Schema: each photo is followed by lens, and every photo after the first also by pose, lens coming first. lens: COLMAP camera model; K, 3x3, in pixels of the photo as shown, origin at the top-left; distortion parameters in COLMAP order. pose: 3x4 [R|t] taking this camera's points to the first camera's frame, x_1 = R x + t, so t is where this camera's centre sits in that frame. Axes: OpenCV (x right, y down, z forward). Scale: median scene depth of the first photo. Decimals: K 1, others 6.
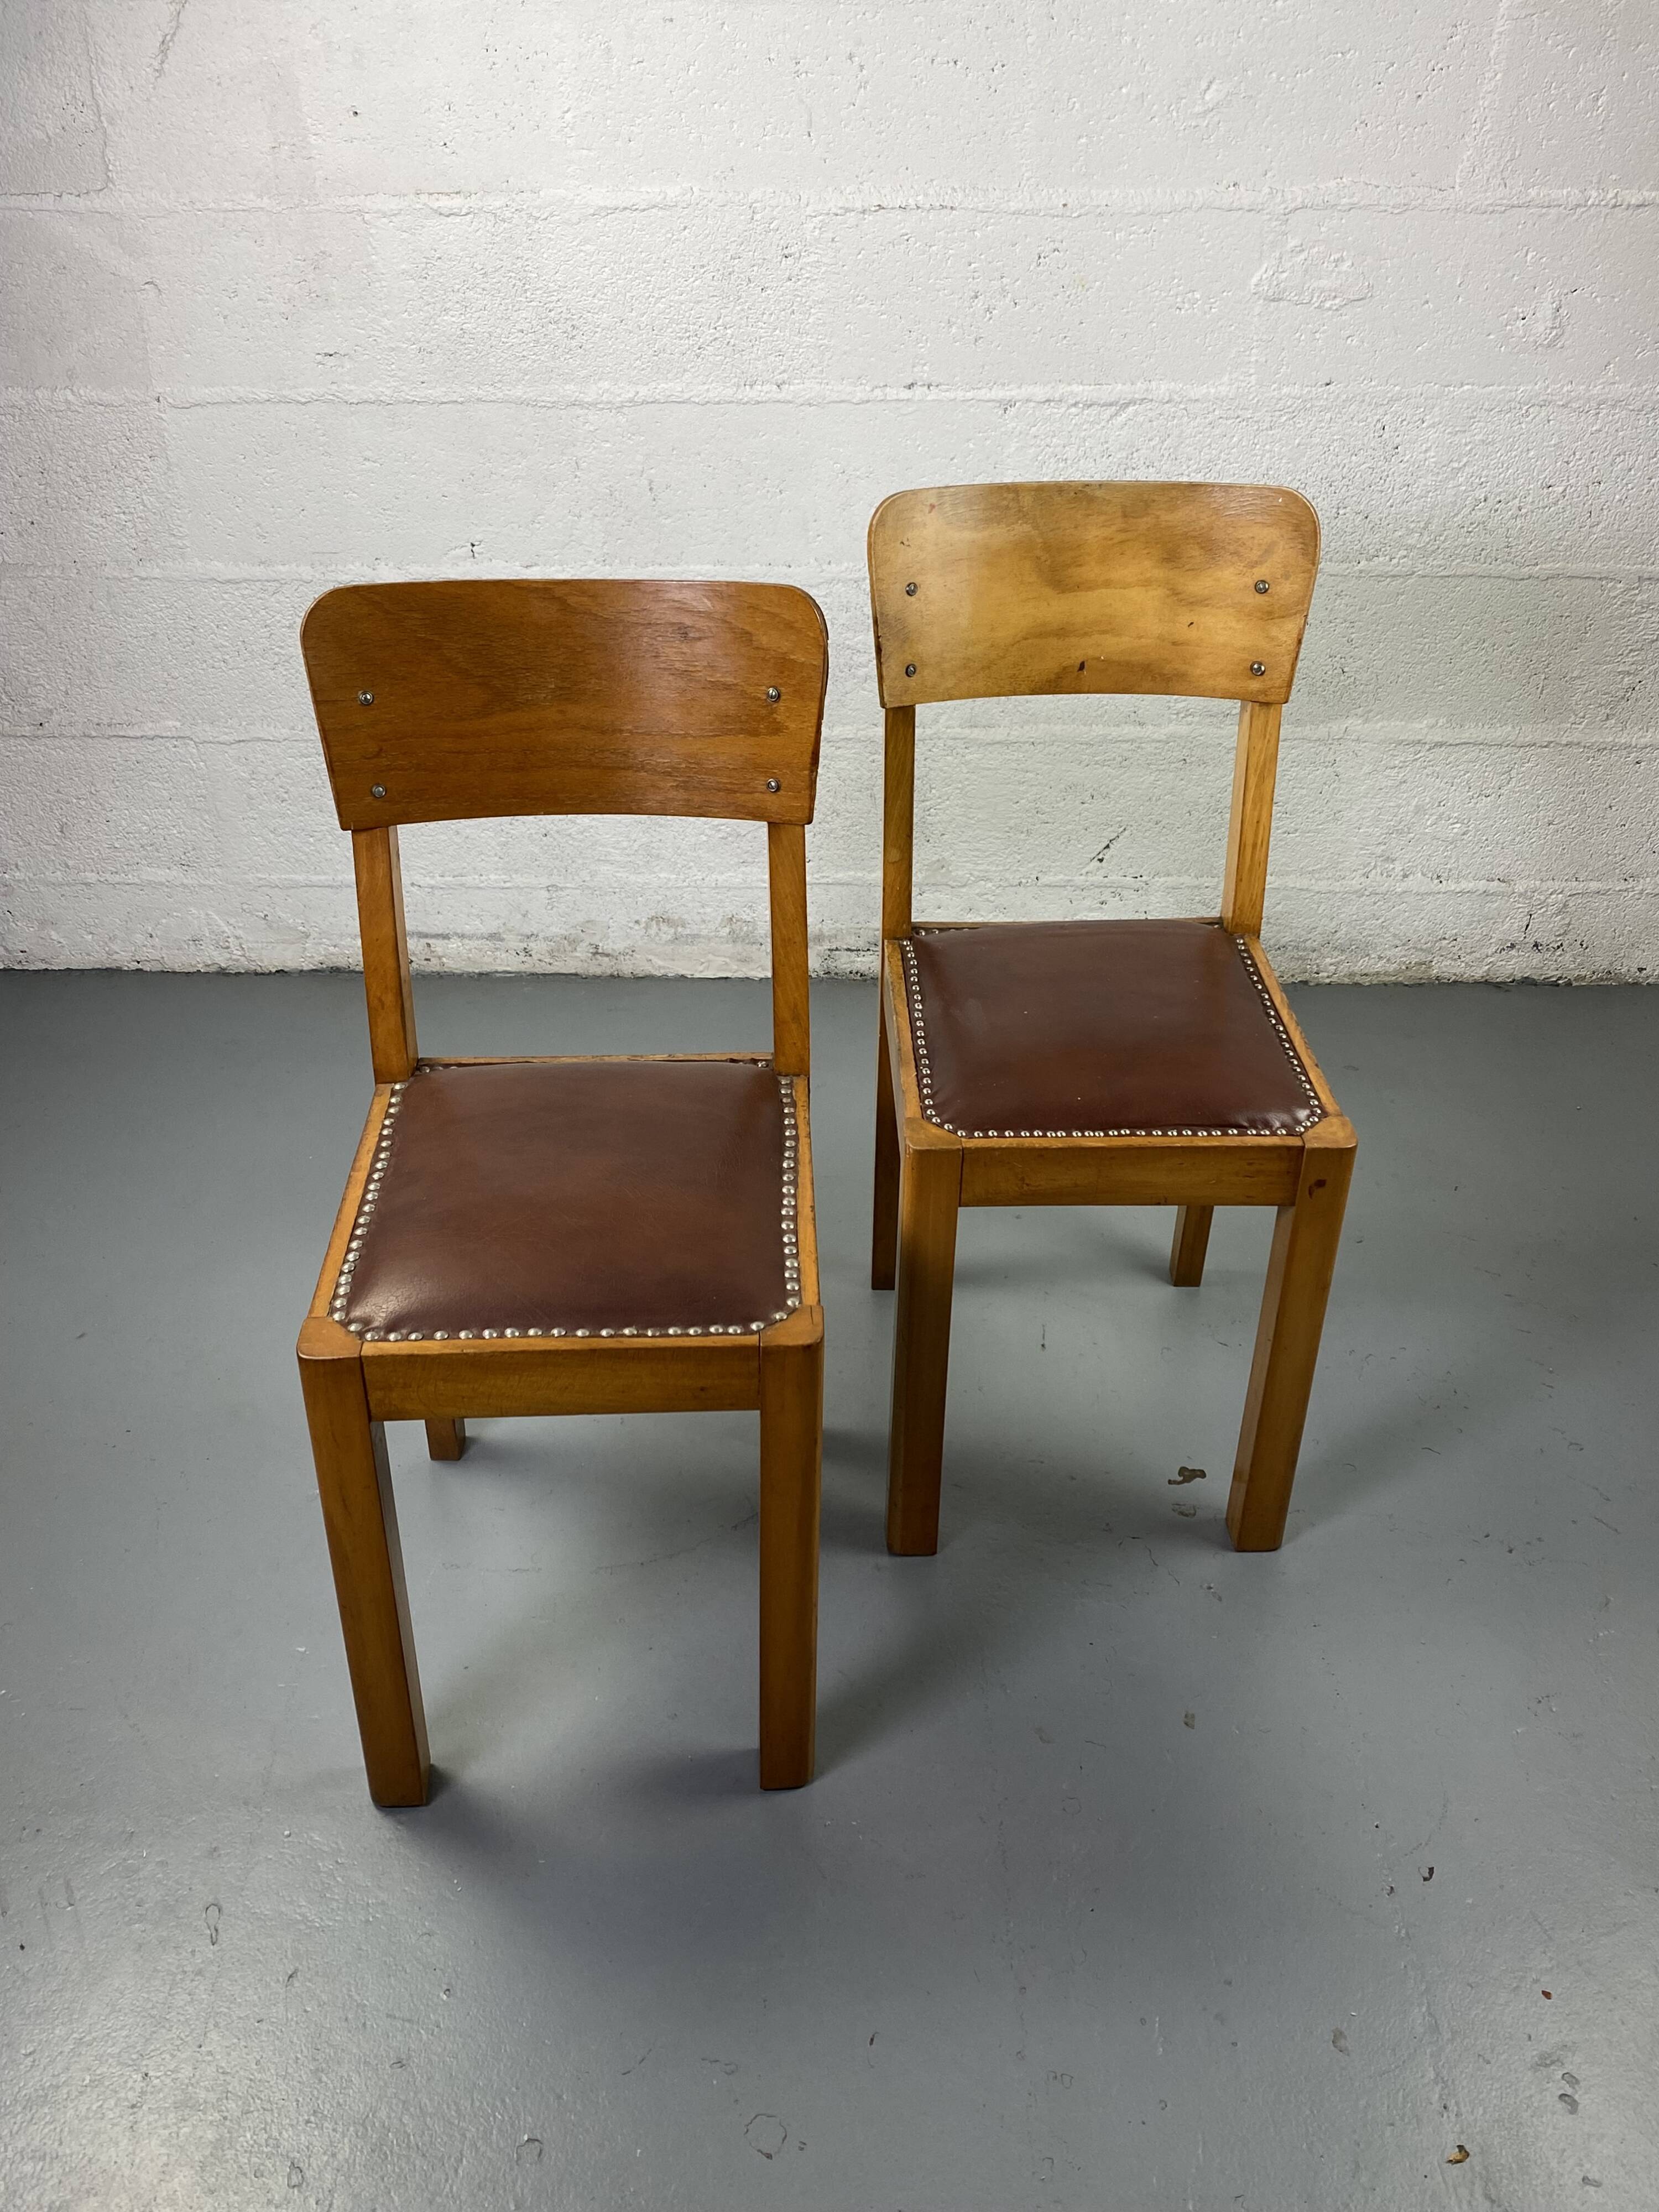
lens RADIAL K [[1950.9, 0, 820.9], [0, 1950.9, 1080.5], [0, 0, 1]] dist [0.039372, -0.052297]
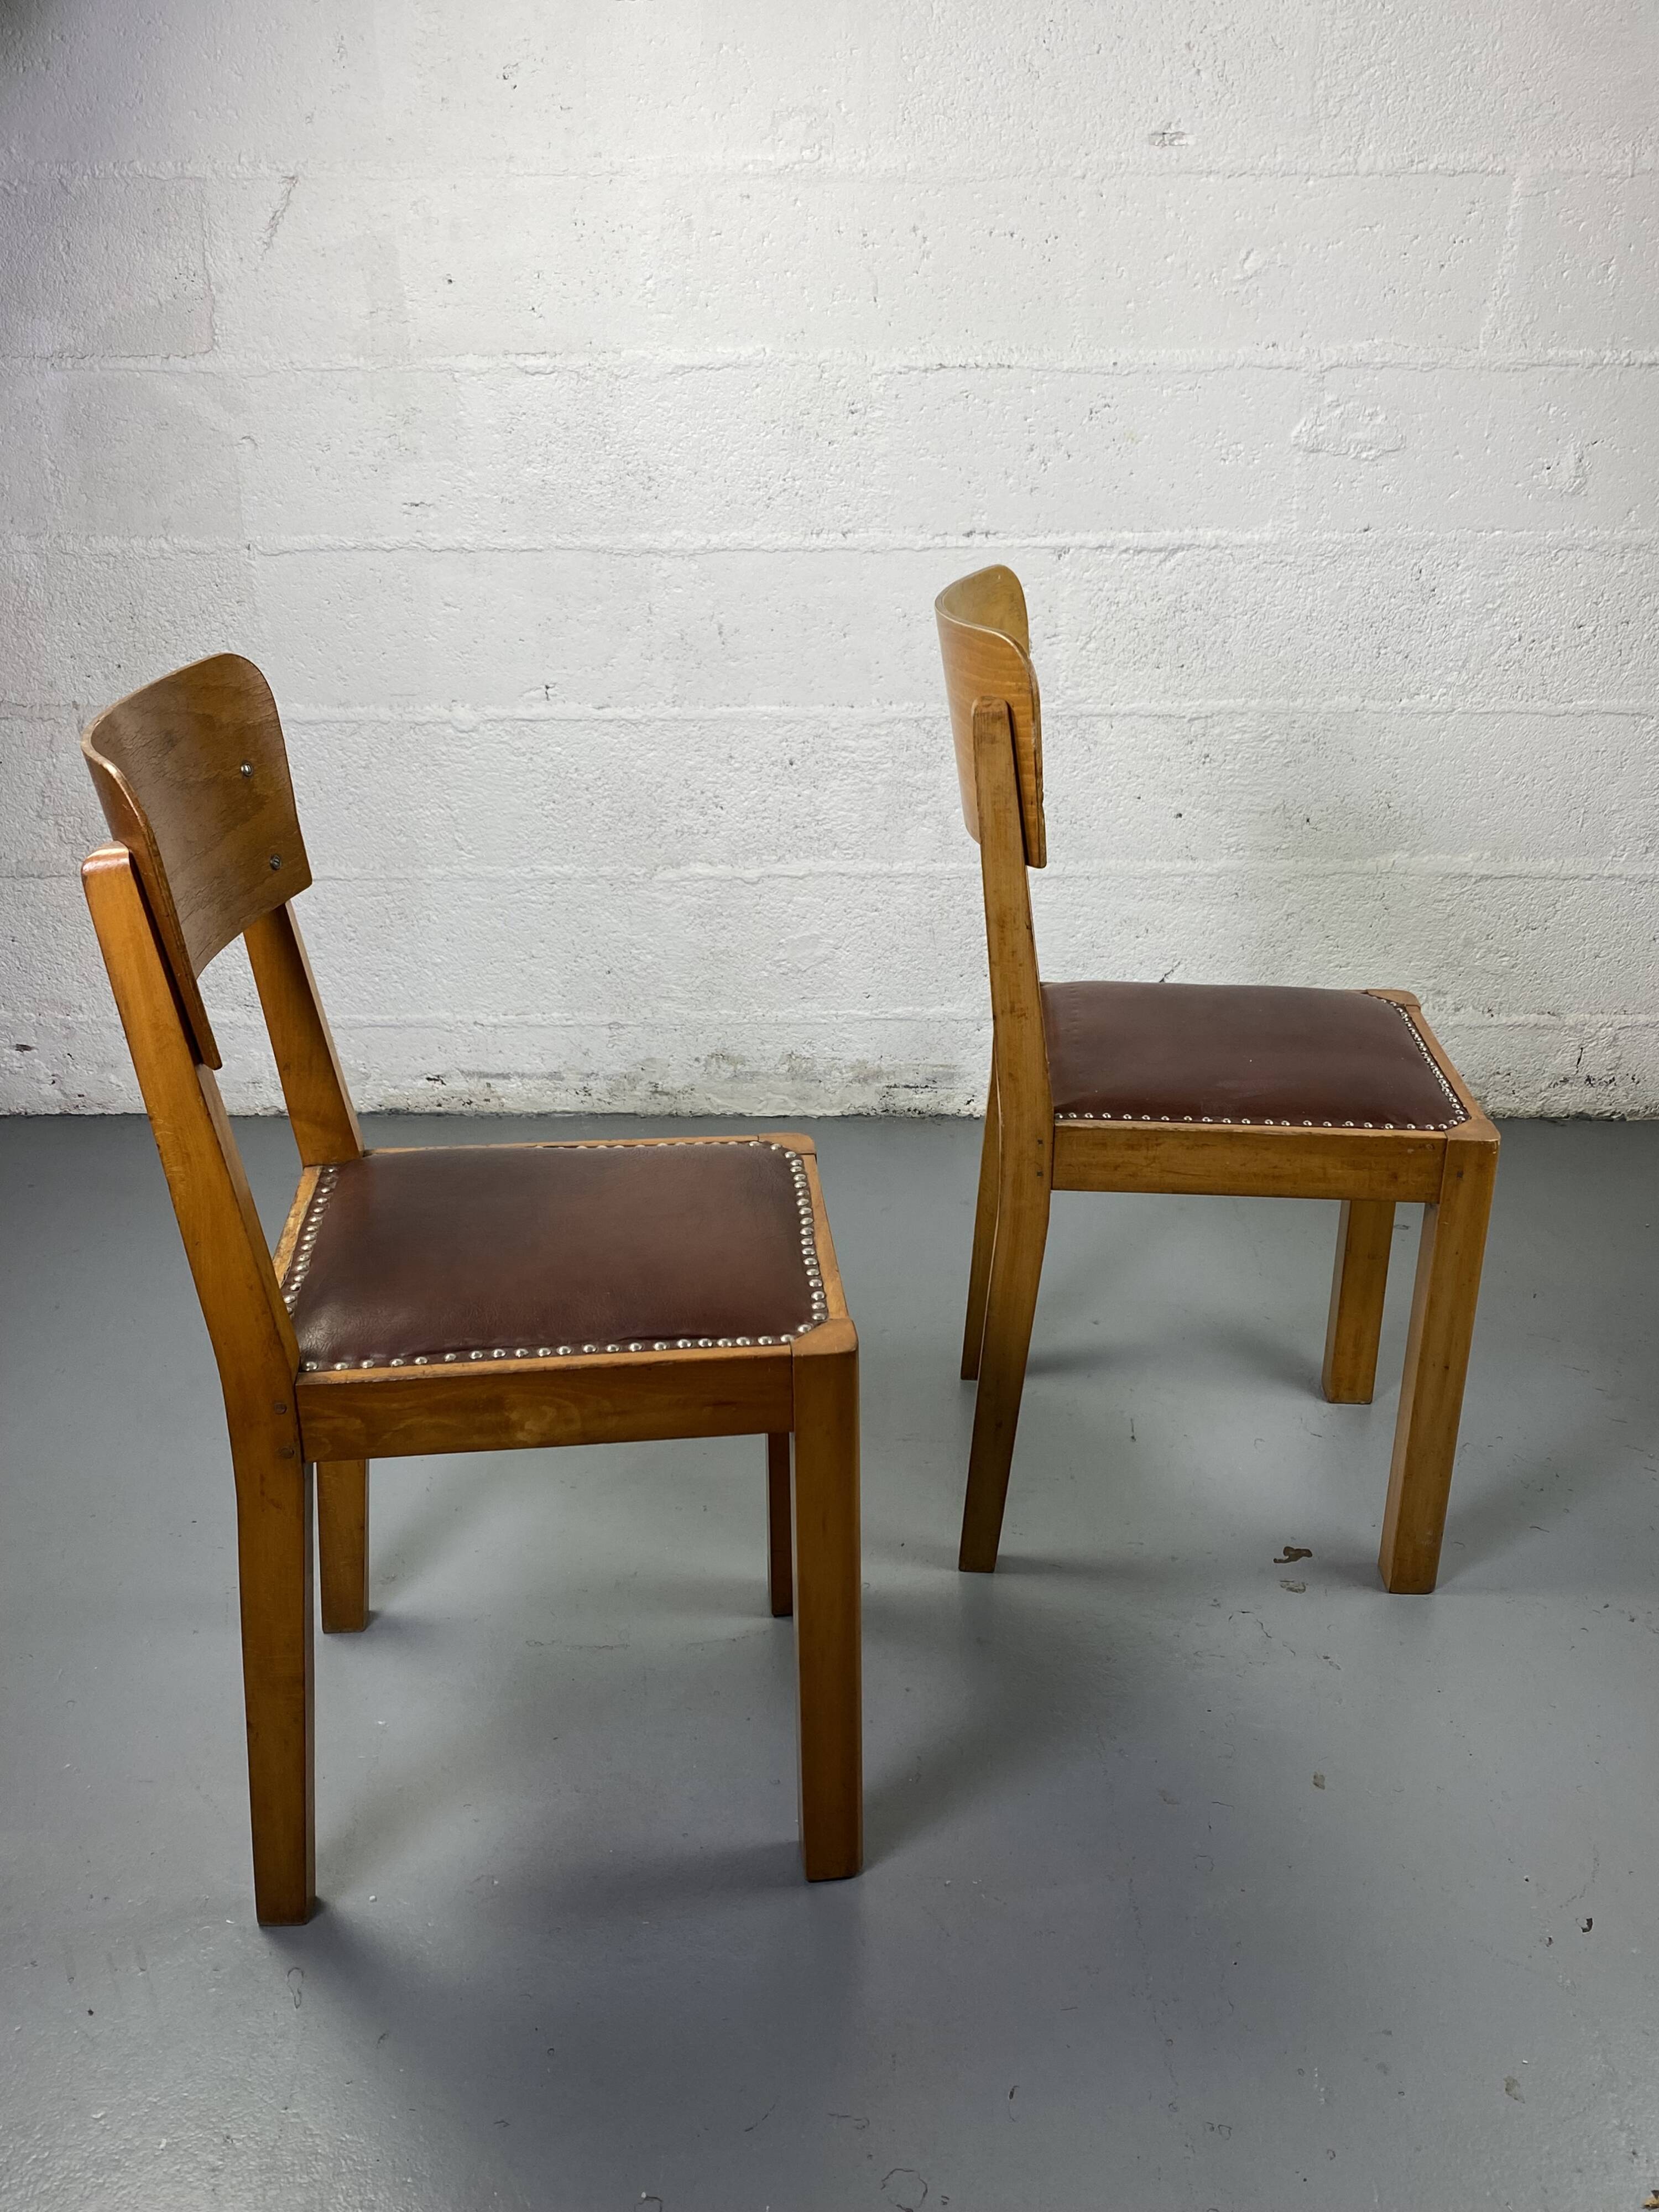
lens RADIAL K [[1950.9, 0, 843.2], [0, 1950.9, 1078.0], [0, 0, 1]] dist [0.039372, -0.052297]
pose [[0.999891, -0.005043, 0.013842, -0.040000], [0.007042, 0.988897, -0.148437, 0.094370], [-0.012940, 0.148518, 0.988825, 0.007643]]
